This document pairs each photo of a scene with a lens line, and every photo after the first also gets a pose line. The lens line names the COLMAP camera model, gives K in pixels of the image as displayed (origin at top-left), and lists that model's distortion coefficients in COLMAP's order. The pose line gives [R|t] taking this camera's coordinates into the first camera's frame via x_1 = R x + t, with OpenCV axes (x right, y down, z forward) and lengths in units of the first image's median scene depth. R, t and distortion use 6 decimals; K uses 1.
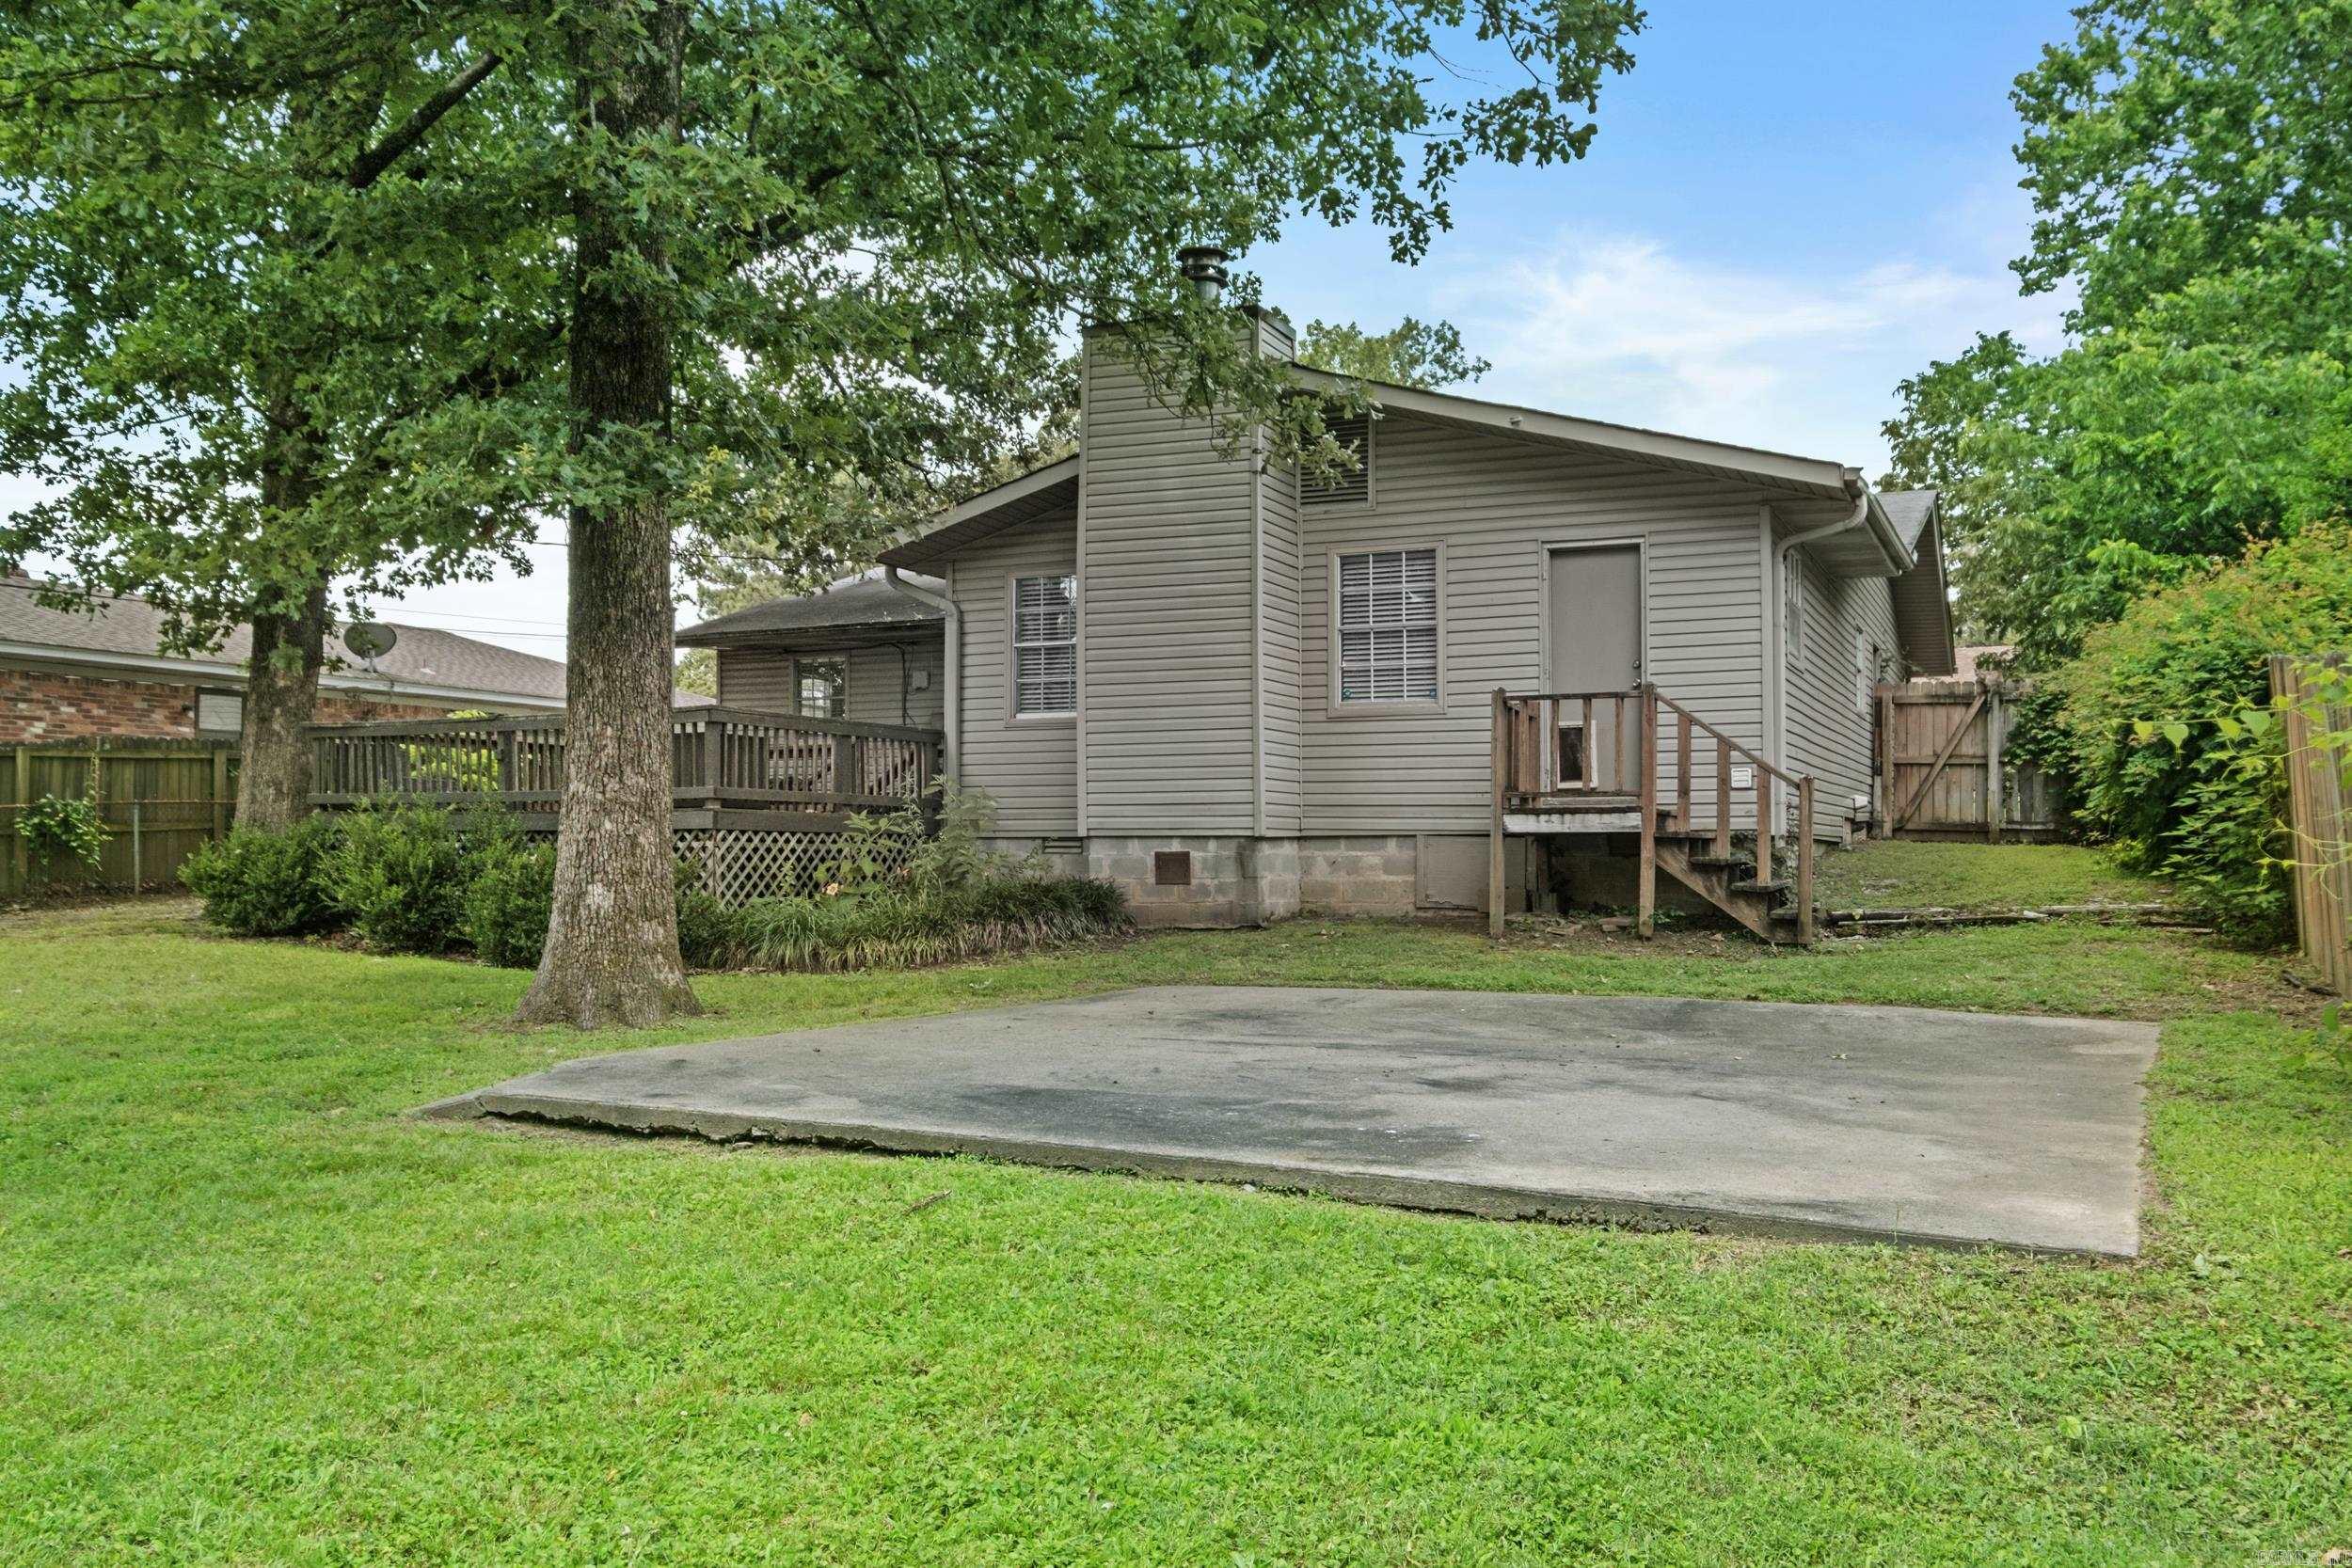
lens RADIAL K [[1756.2, 0, 1168.3], [0, 1756.2, 800.4], [0, 0, 1]] dist [-0.001277, 0.002255]
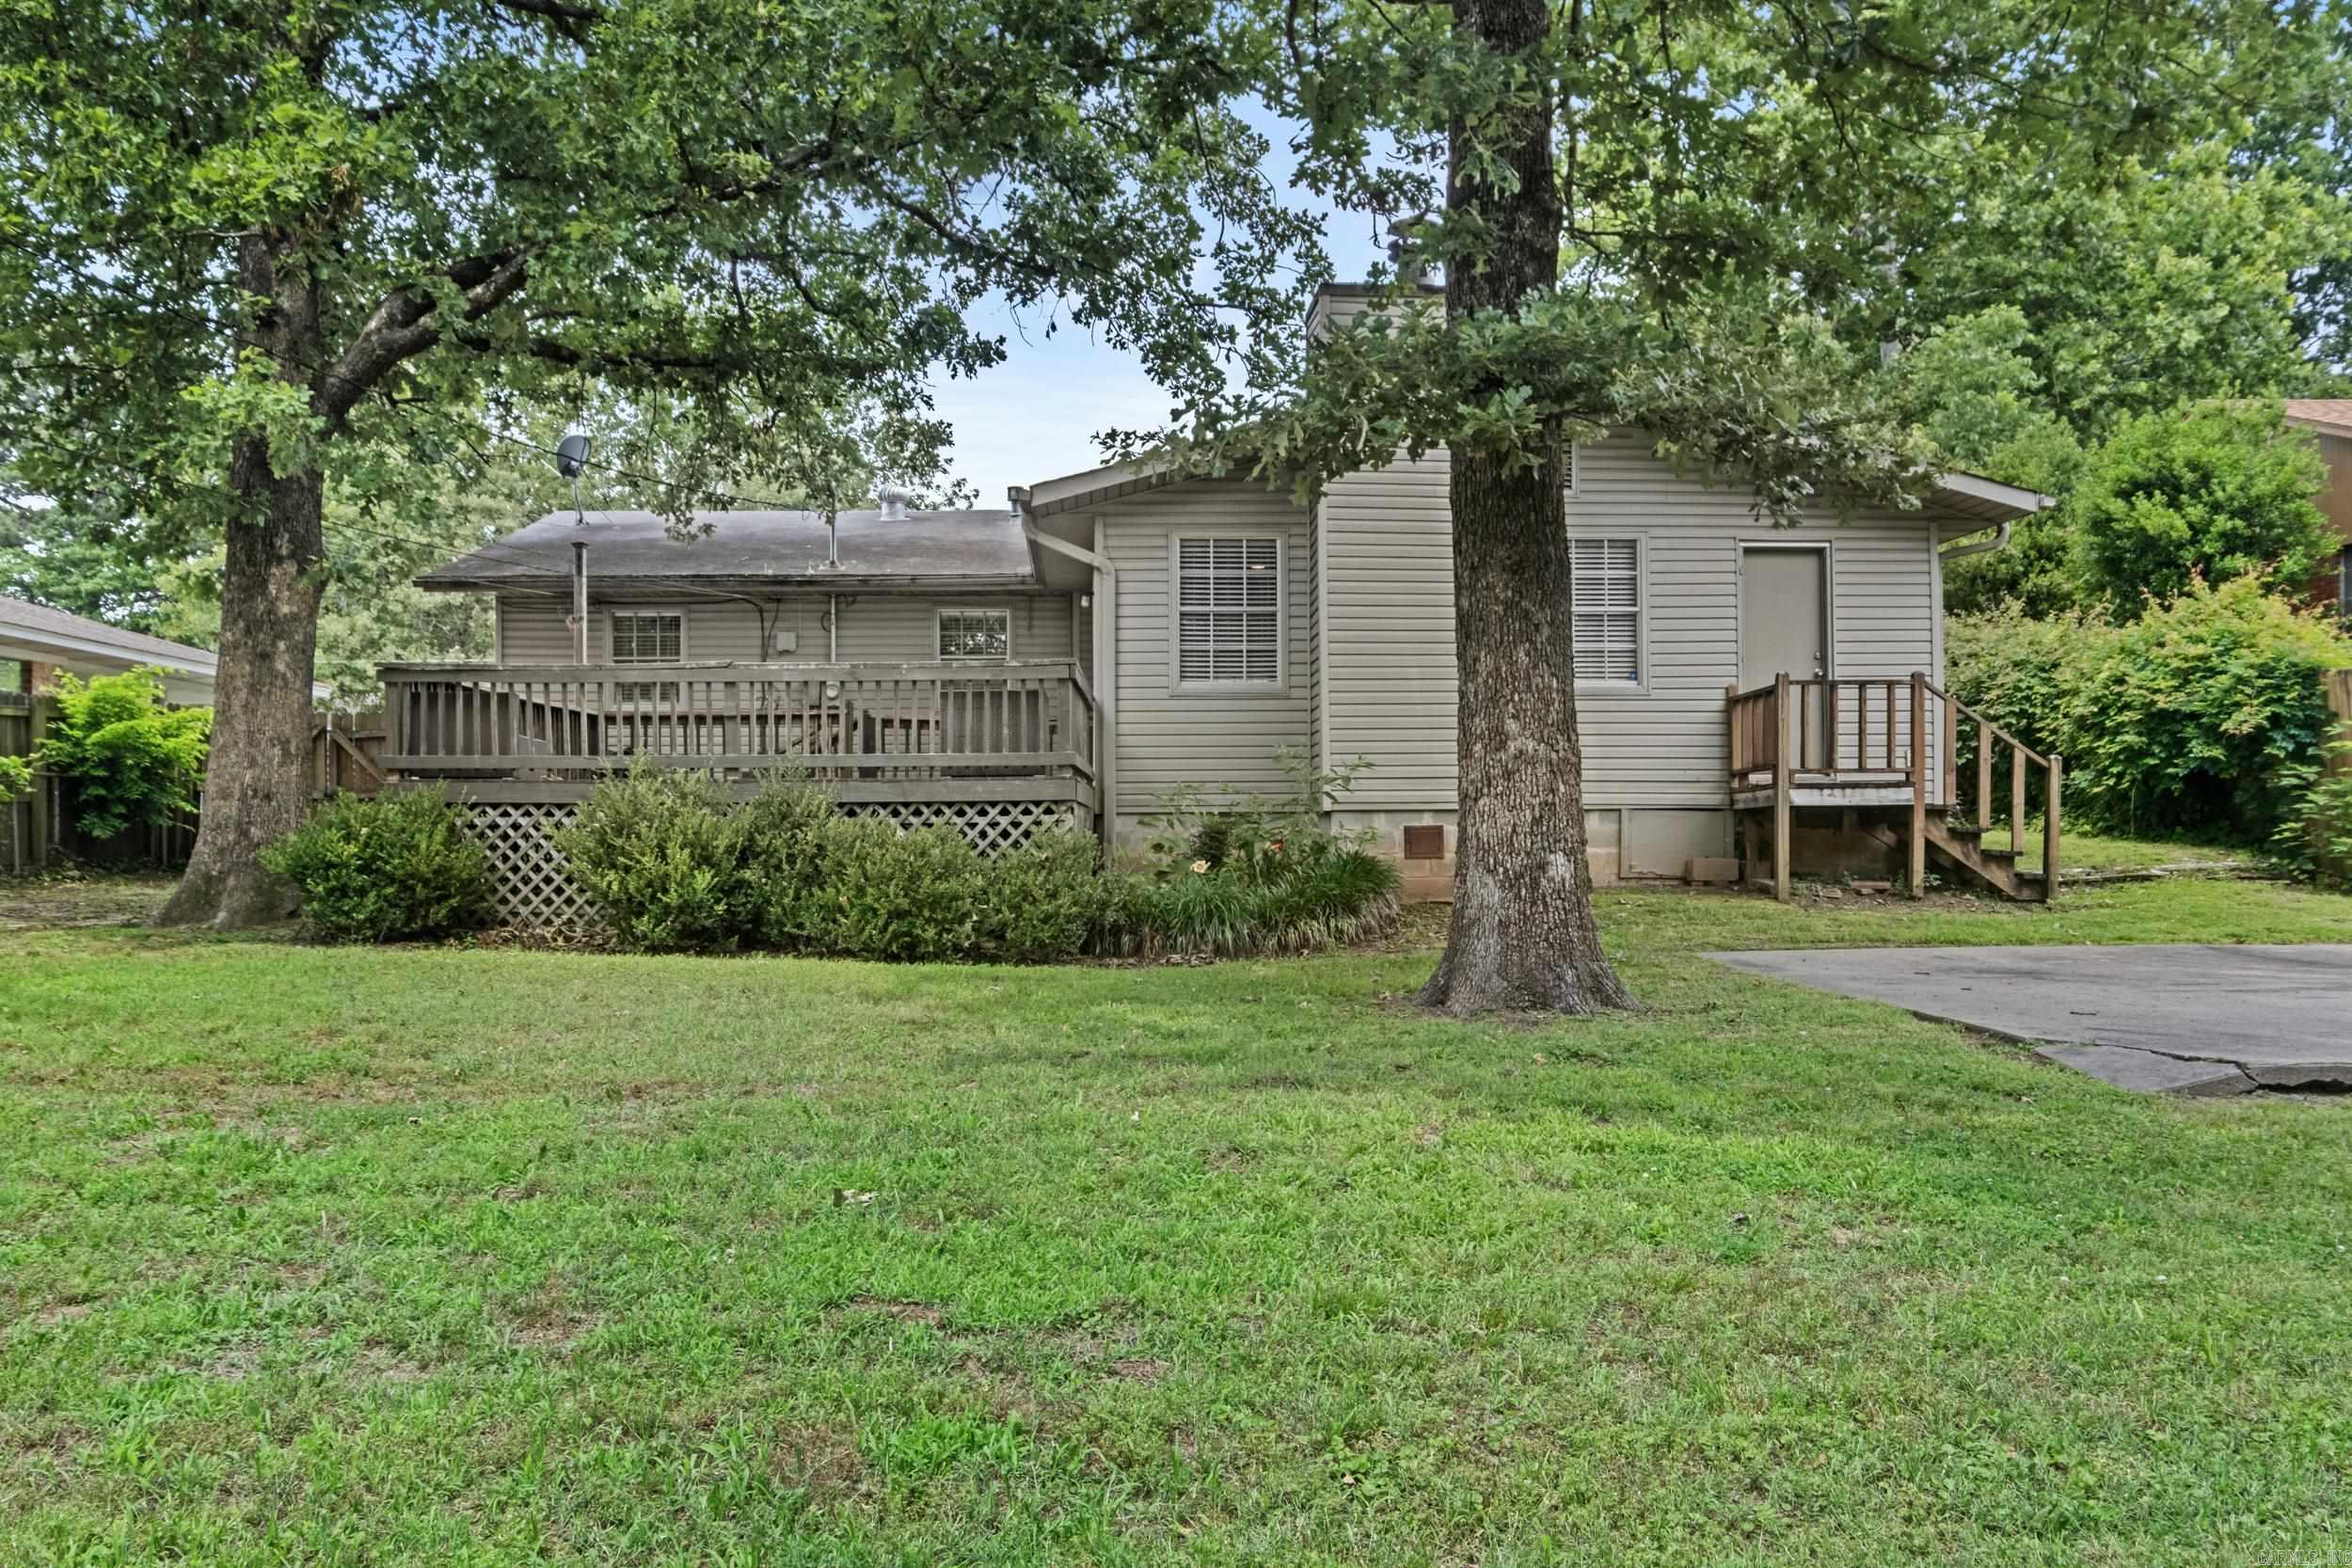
lens RADIAL K [[1756.2, 0, 1170.9], [0, 1756.2, 780.4], [0, 0, 1]] dist [-0.001277, 0.002255]
pose [[0.894447, 0.008143, 0.447101, -0.583864], [-0.006380, 0.999965, -0.005449, 0.010052], [-0.447129, 0.002021, 0.894467, 0.179170]]
